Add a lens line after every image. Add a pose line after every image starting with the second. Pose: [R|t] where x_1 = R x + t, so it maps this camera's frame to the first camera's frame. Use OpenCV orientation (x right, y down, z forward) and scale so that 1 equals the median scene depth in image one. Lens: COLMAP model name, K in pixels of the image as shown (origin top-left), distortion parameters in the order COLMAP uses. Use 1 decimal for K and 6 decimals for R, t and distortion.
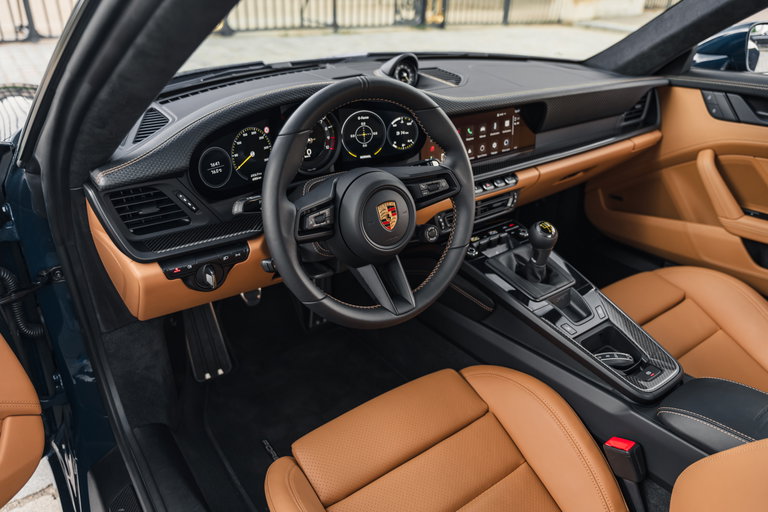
lens RADIAL K [[552.5, 0, 384.0], [0, 552.5, 256.0], [0, 0, 1]] dist [0.022209, 0.001166]
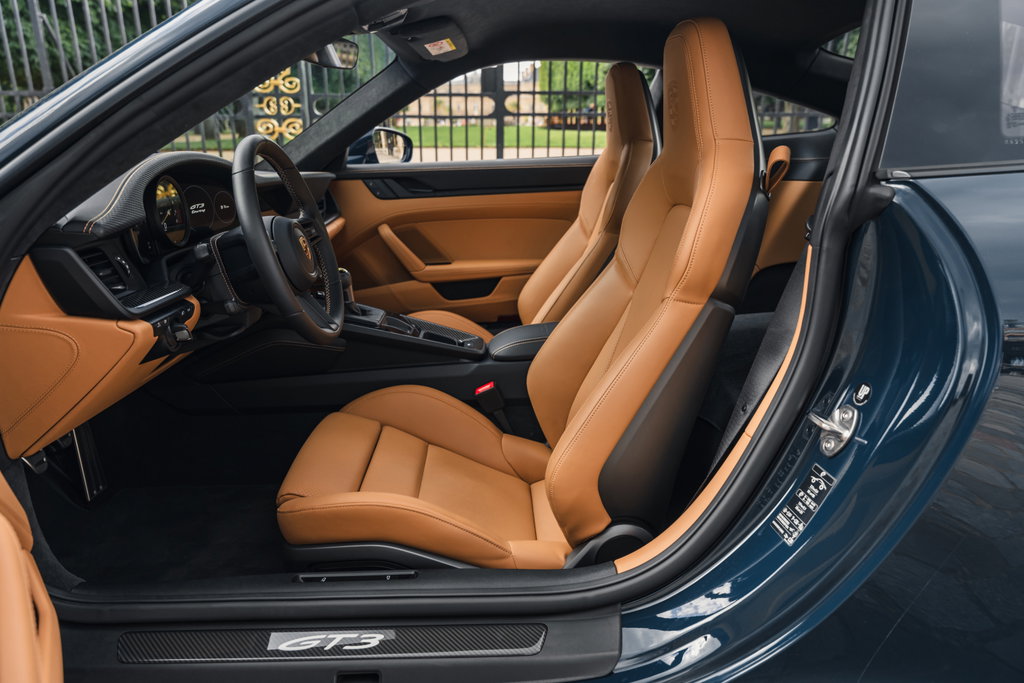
lens RADIAL K [[691.6, 0, 512.0], [0, 691.6, 341.5], [0, 0, 1]] dist [-0.000792, 0.001433]
pose [[0.577258, -0.234012, 0.782312, -0.442885], [0.365479, 0.930779, 0.008741, 0.121894], [-0.730205, 0.280872, 0.622826, -0.083742]]
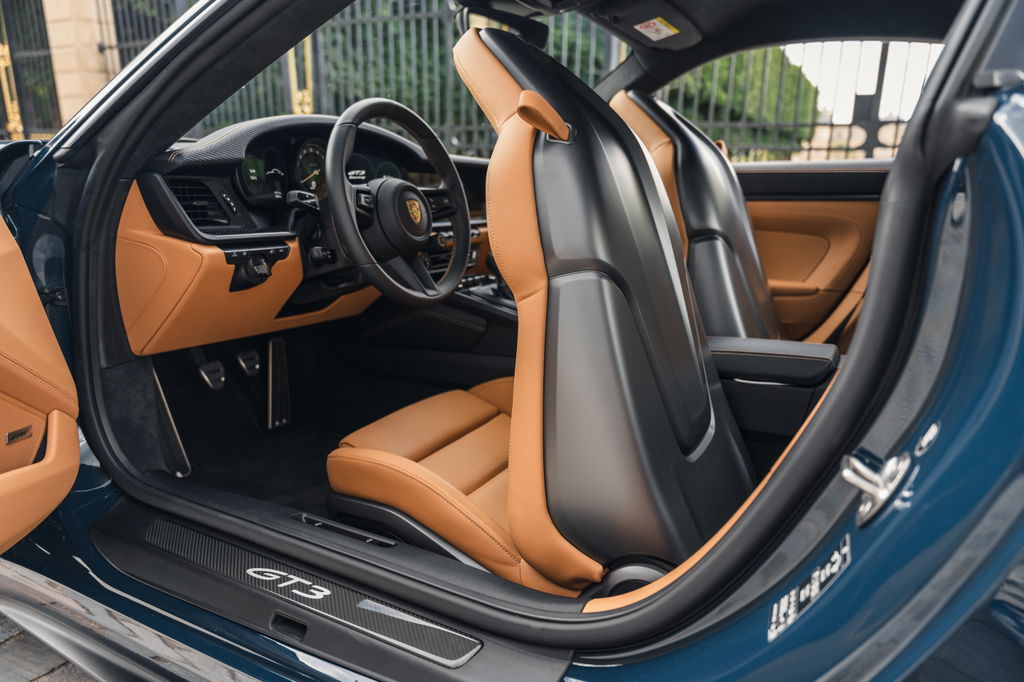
lens RADIAL K [[698.2, 0, 512.0], [0, 698.2, 341.0], [0, 0, 1]] dist [-0.002524, -0.002344]
pose [[0.909327, -0.078013, 0.408703, -0.206575], [0.165922, 0.968775, -0.184243, 0.240756], [-0.381568, 0.235350, 0.893877, -0.168025]]
